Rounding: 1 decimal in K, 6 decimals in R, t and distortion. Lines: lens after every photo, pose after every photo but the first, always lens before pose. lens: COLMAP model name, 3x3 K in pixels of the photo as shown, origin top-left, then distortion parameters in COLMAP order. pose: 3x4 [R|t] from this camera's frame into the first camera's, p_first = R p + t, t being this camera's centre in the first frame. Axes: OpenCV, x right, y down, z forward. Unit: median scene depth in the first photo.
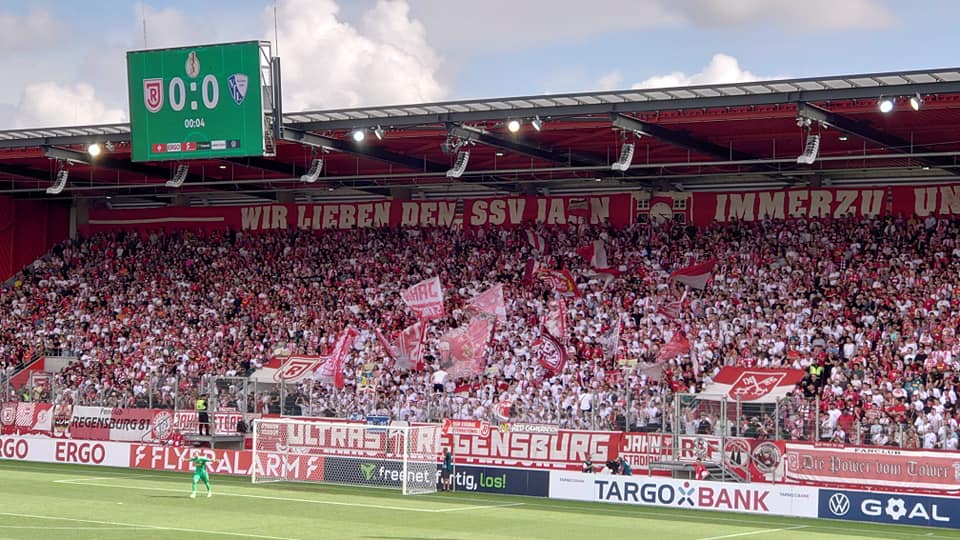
lens RADIAL K [[1955.8, 0, 480.0], [0, 1955.8, 270.0], [0, 0, 1]] dist [-0.038779, 1.958422]
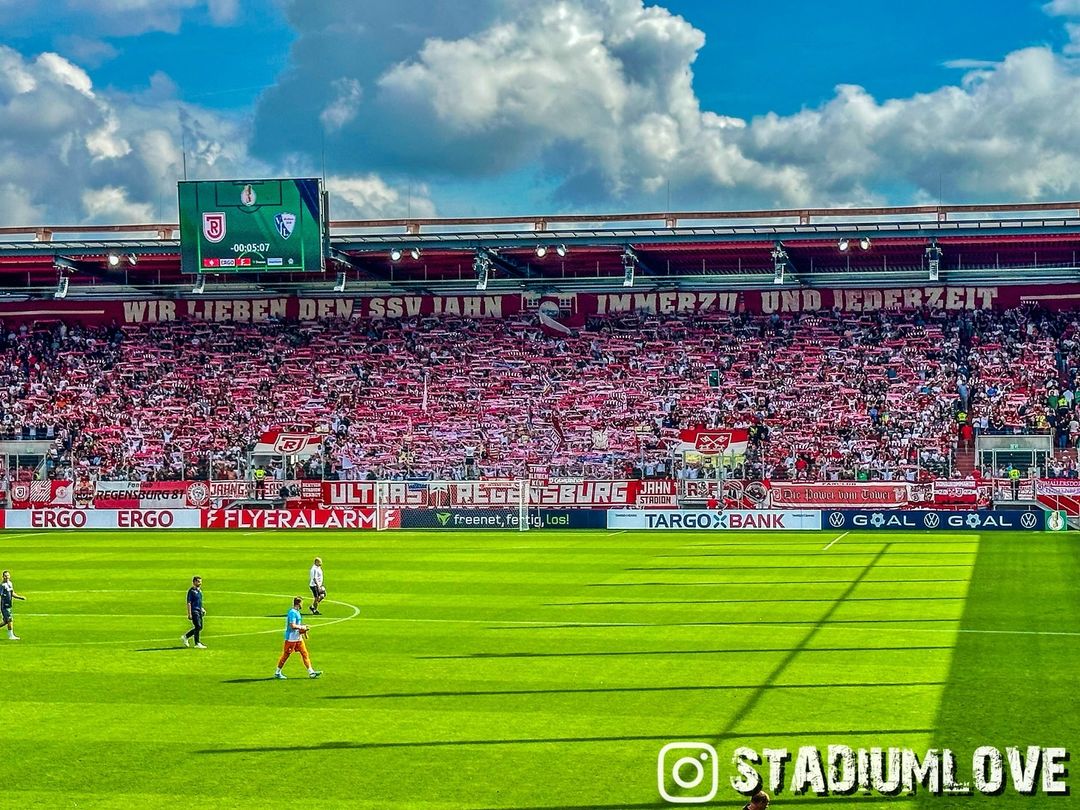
lens RADIAL K [[2368.0, 0, 506.6], [0, 2368.0, 403.8], [0, 0, 1]] dist [0.147696, 0.342253]
pose [[0.918921, -0.026941, 0.393521, -0.602189], [0.012002, 0.999113, 0.040374, -0.034499], [-0.394260, -0.032377, 0.918428, -0.435750]]
